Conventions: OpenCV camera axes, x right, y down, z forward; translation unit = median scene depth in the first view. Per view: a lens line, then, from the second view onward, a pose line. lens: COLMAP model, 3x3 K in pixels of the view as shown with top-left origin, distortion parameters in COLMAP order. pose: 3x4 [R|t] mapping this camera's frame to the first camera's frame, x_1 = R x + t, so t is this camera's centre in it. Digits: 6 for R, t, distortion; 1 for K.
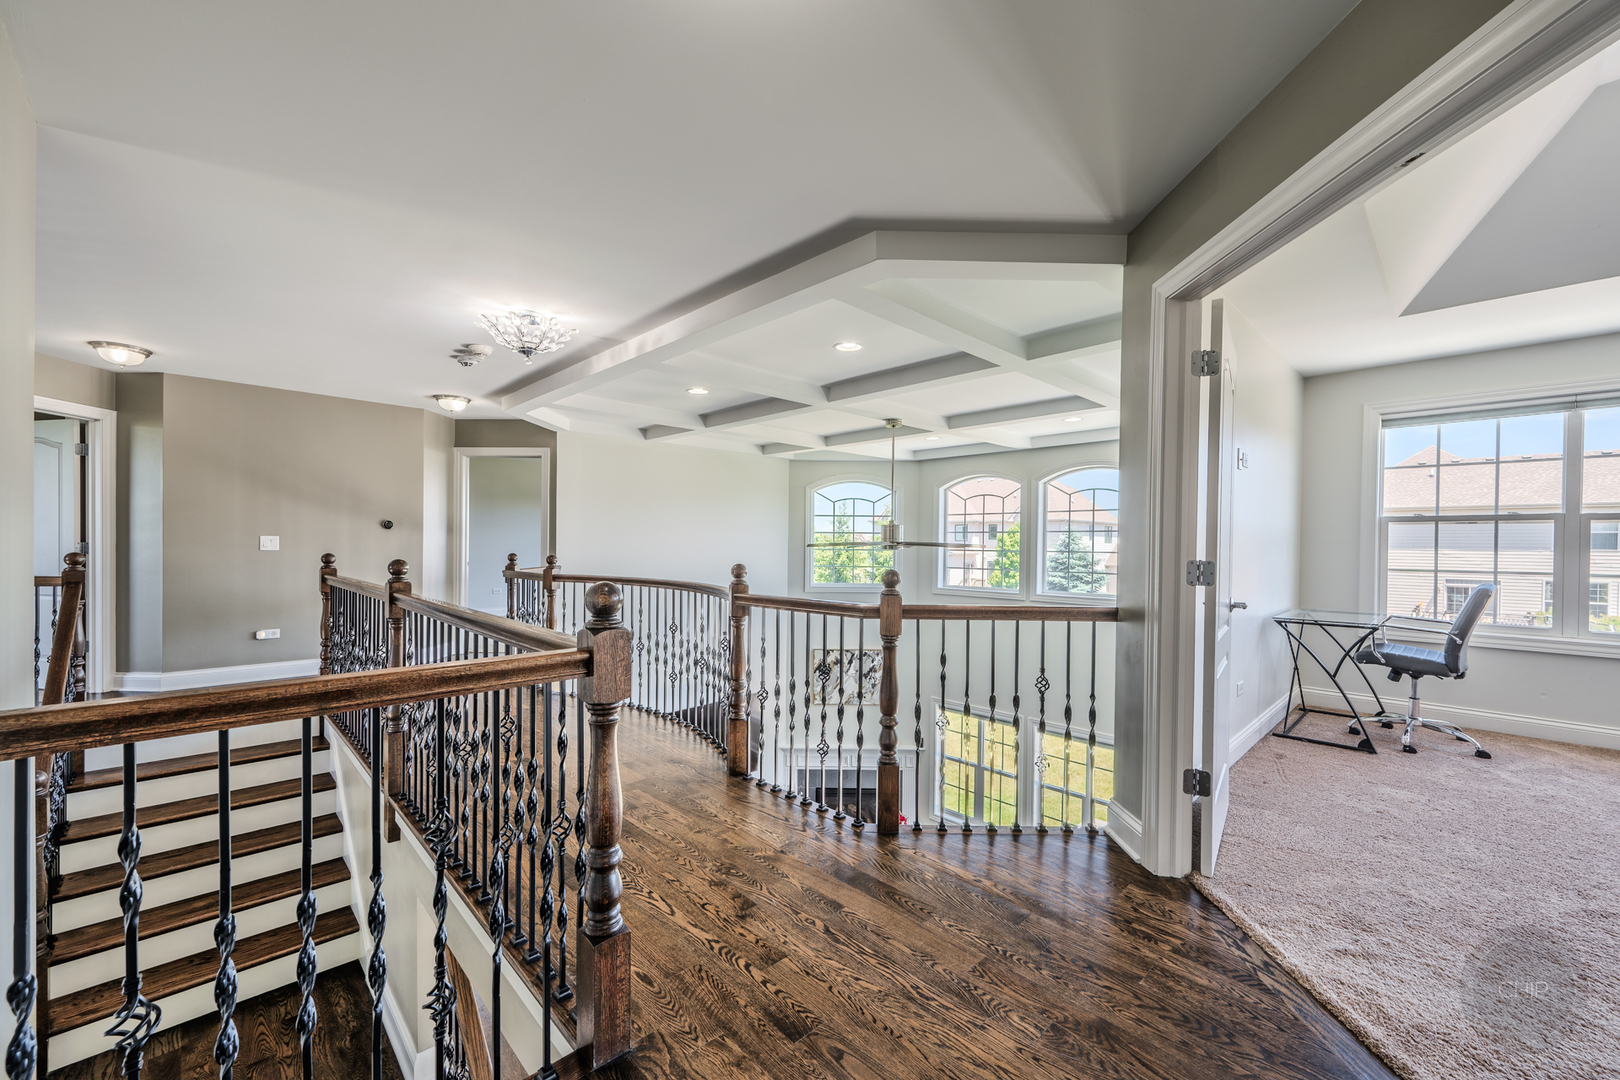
lens RADIAL K [[644.8, 0, 818.4], [0, 644.8, 550.7], [0, 0, 1]] dist [0.001707, 0.000259]
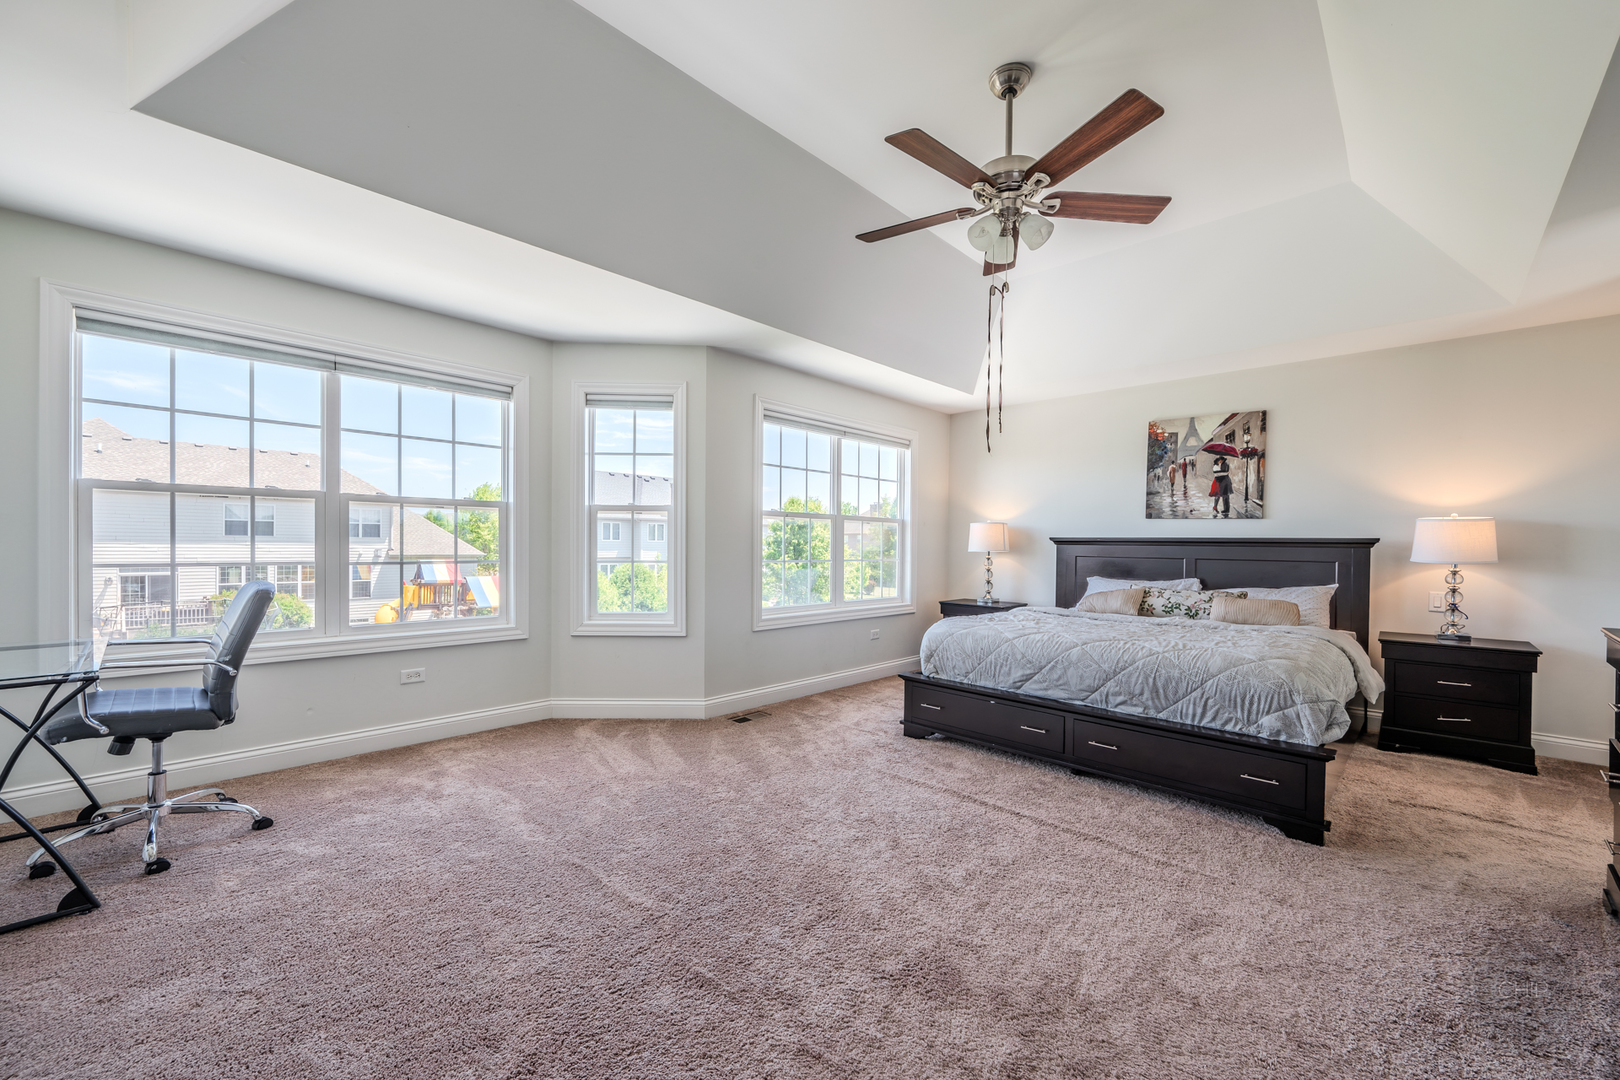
lens RADIAL K [[644.8, 0, 814.1], [0, 644.8, 551.8], [0, 0, 1]] dist [0.001707, 0.000259]
pose [[-0.029721, -0.022744, 0.999299, 0.287918], [0.000072, 0.999741, 0.022757, 0.001810], [-0.999558, 0.000748, -0.029711, 0.386615]]
